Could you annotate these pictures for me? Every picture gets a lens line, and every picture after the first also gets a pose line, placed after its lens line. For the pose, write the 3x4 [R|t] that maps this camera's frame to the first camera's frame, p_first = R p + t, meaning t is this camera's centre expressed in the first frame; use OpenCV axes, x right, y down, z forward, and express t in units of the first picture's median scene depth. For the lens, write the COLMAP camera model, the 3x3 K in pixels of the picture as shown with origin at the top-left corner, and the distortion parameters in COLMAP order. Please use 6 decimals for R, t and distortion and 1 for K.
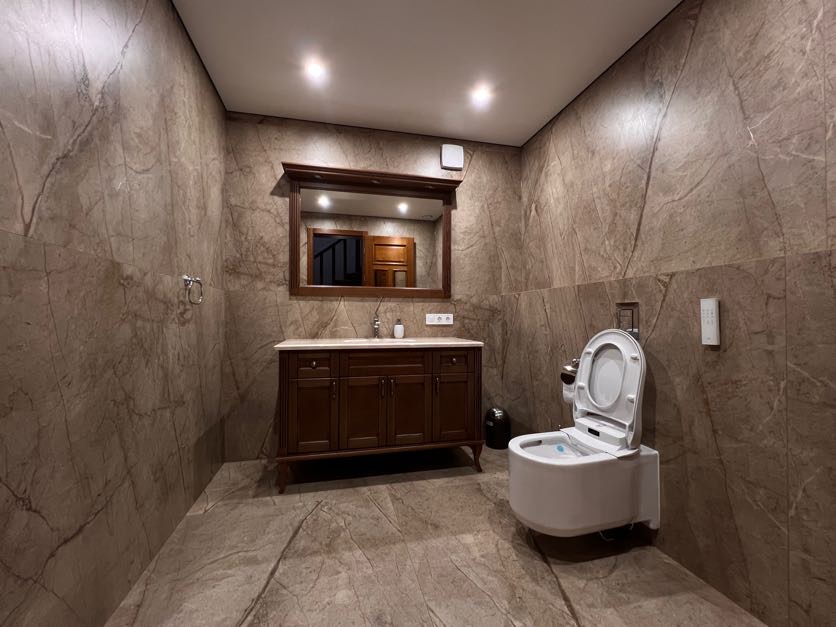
lens RADIAL K [[337.6, 0, 412.9], [0, 337.6, 314.9], [0, 0, 1]] dist [-0.001211, -0.000039]
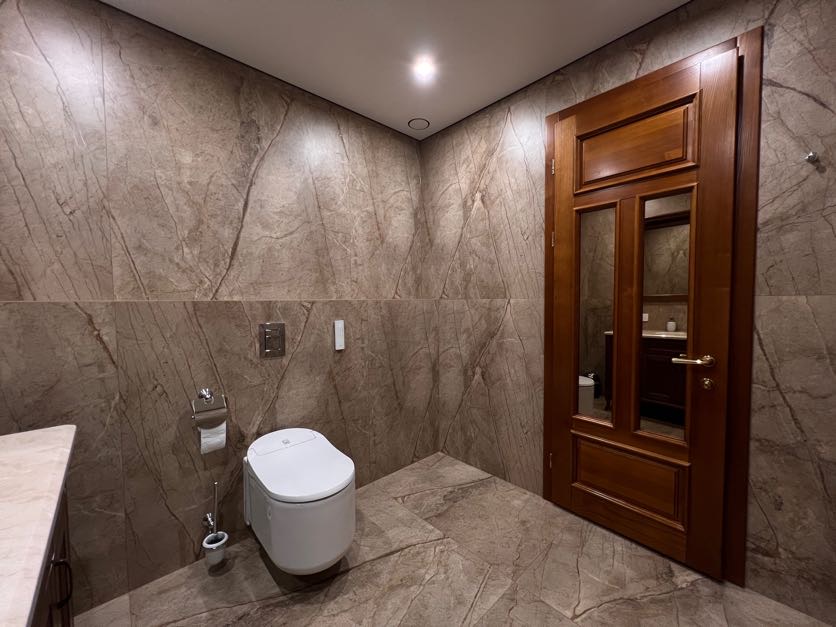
lens RADIAL K [[337.6, 0, 412.9], [0, 337.6, 314.9], [0, 0, 1]] dist [-0.001211, -0.000039]
pose [[-0.476105, -0.031322, 0.878830, -0.505423], [0.002335, 0.999317, 0.036881, -0.098038], [-0.879385, 0.019611, -0.475707, 1.069250]]
